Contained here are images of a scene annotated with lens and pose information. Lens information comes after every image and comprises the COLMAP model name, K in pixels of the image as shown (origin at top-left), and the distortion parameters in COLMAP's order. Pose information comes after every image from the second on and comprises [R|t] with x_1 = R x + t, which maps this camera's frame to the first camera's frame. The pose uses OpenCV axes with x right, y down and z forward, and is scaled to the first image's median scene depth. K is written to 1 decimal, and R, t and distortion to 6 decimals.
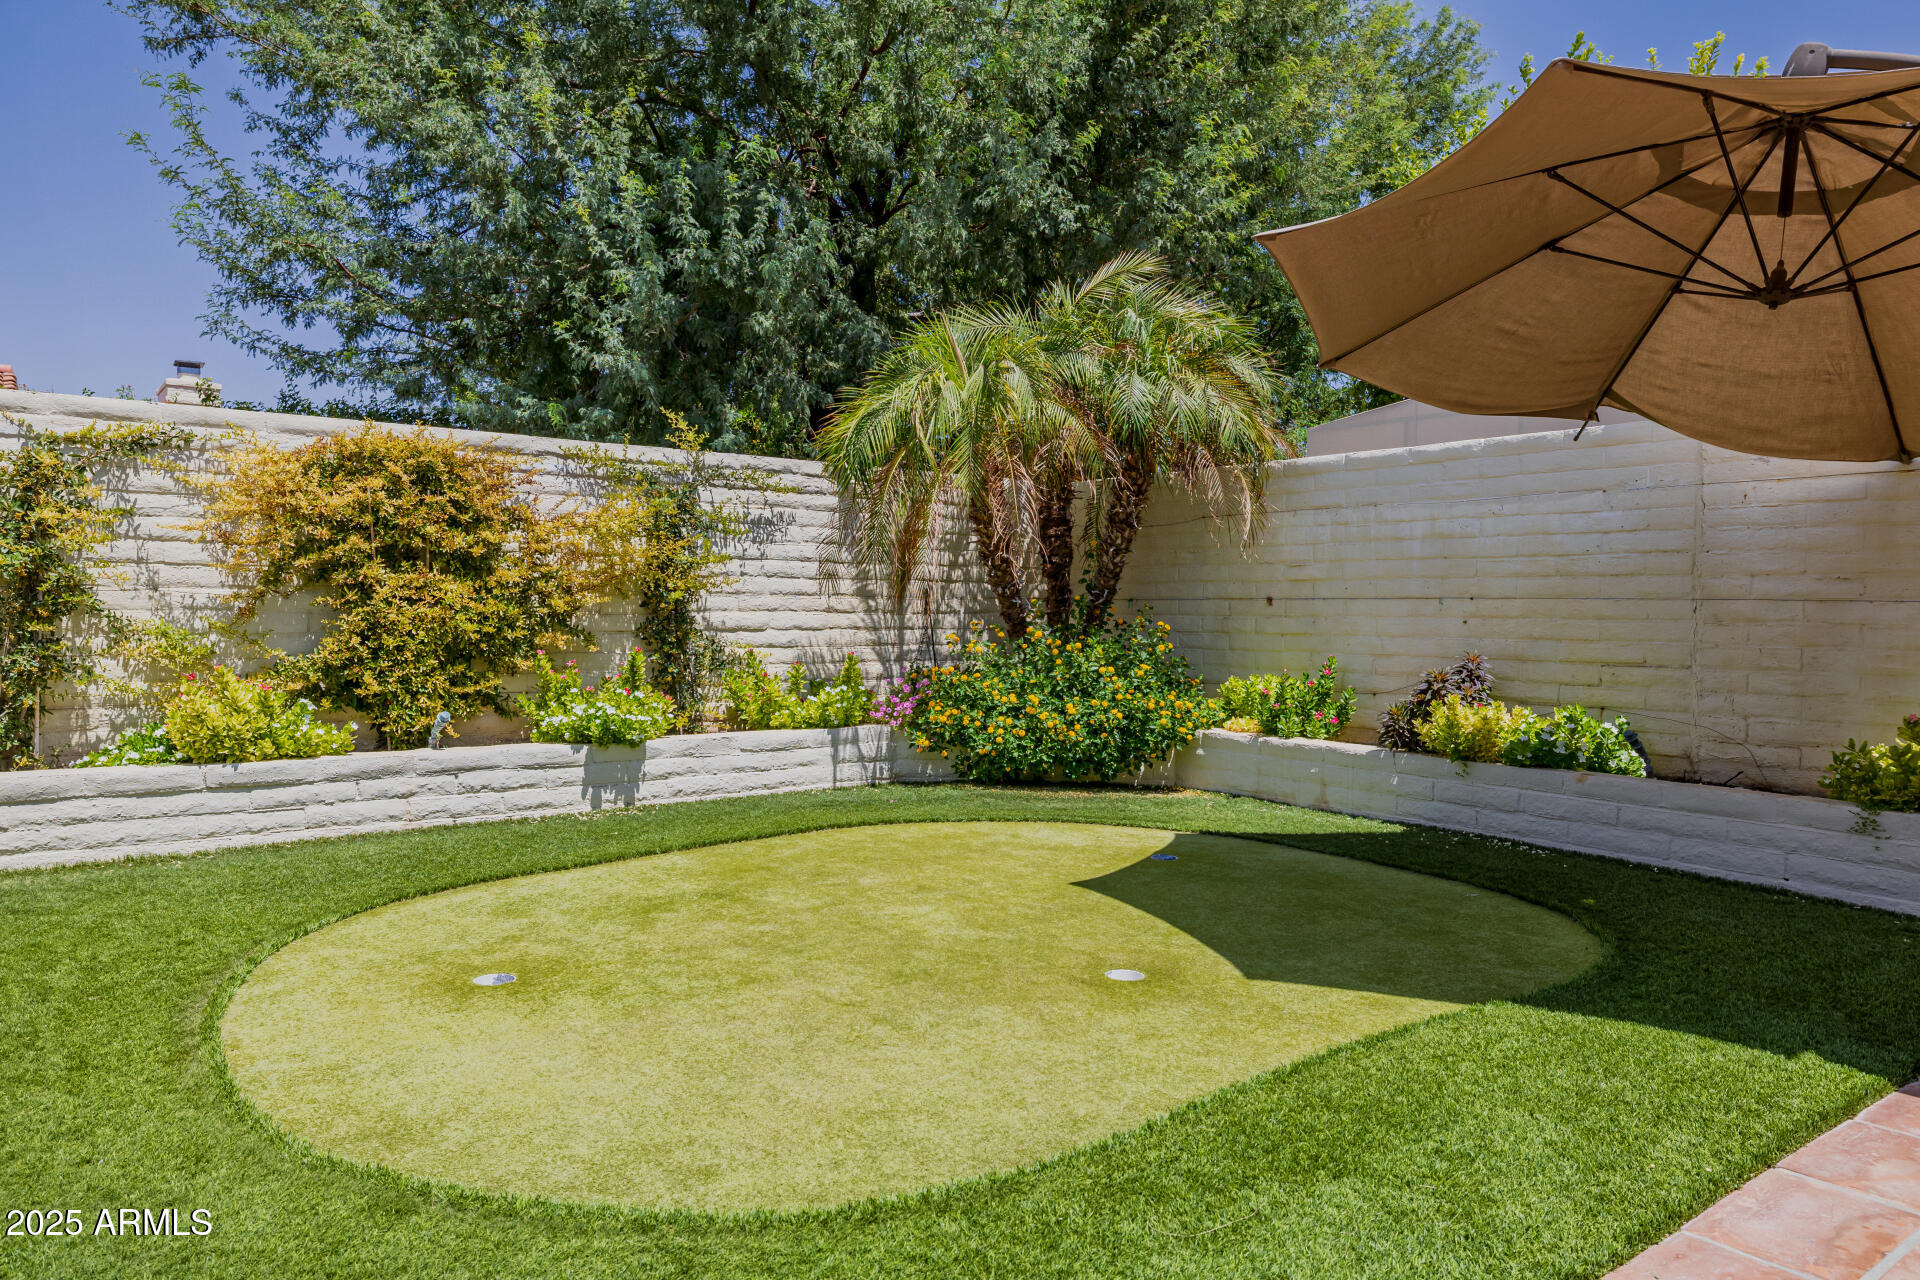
lens RADIAL K [[1259.3, 0, 961.6], [0, 1259.3, 673.2], [0, 0, 1]] dist [-0.028509, -0.001079]
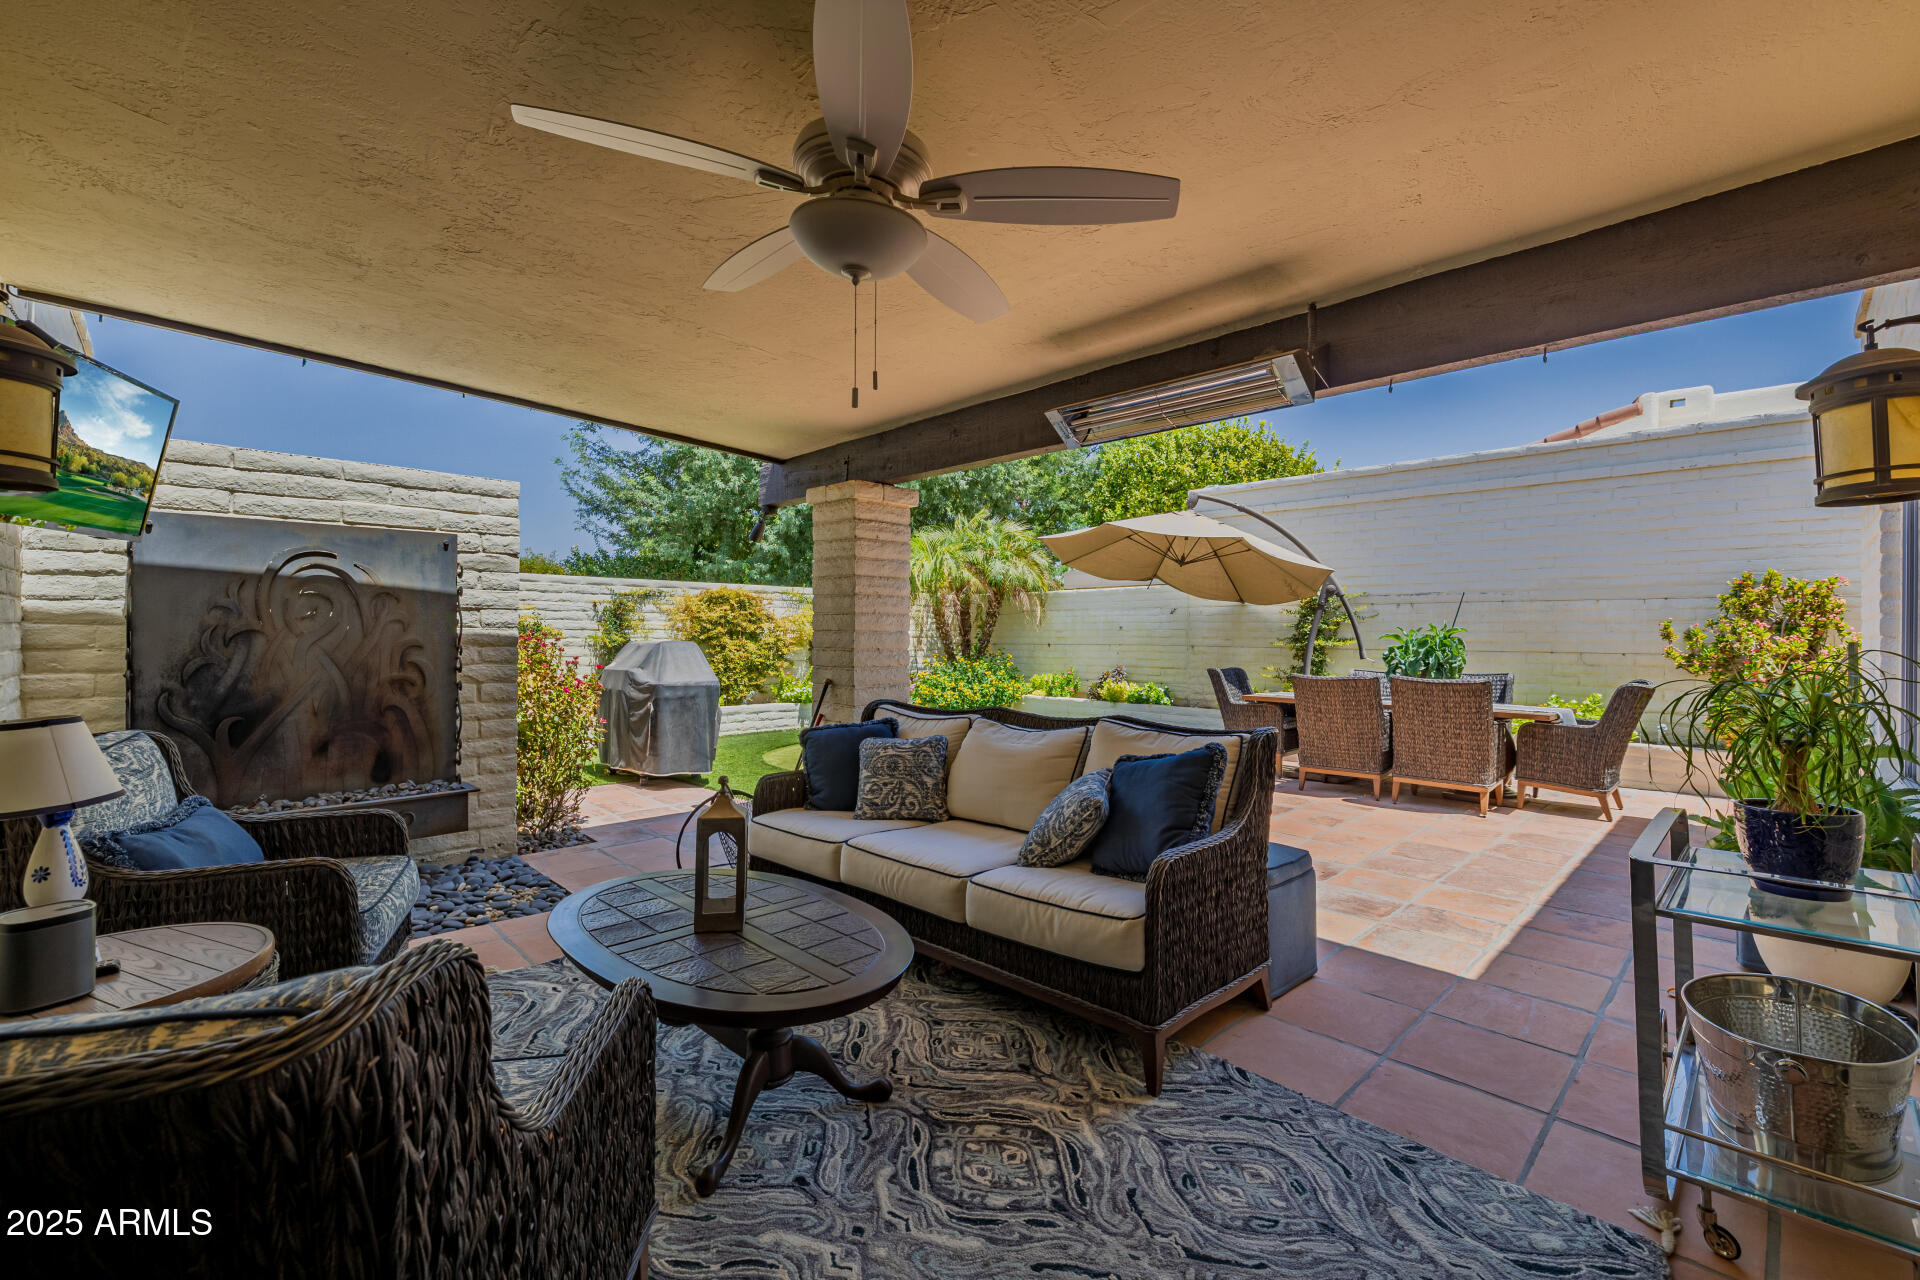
lens RADIAL K [[833.0, 0, 955.3], [0, 833.0, 630.3], [0, 0, 1]] dist [-0.009855, -0.000333]
pose [[0.993927, -0.008018, 0.109749, -0.148459], [0.014140, 0.998380, -0.055117, 0.004385], [-0.109129, 0.056335, 0.992430, -0.752945]]
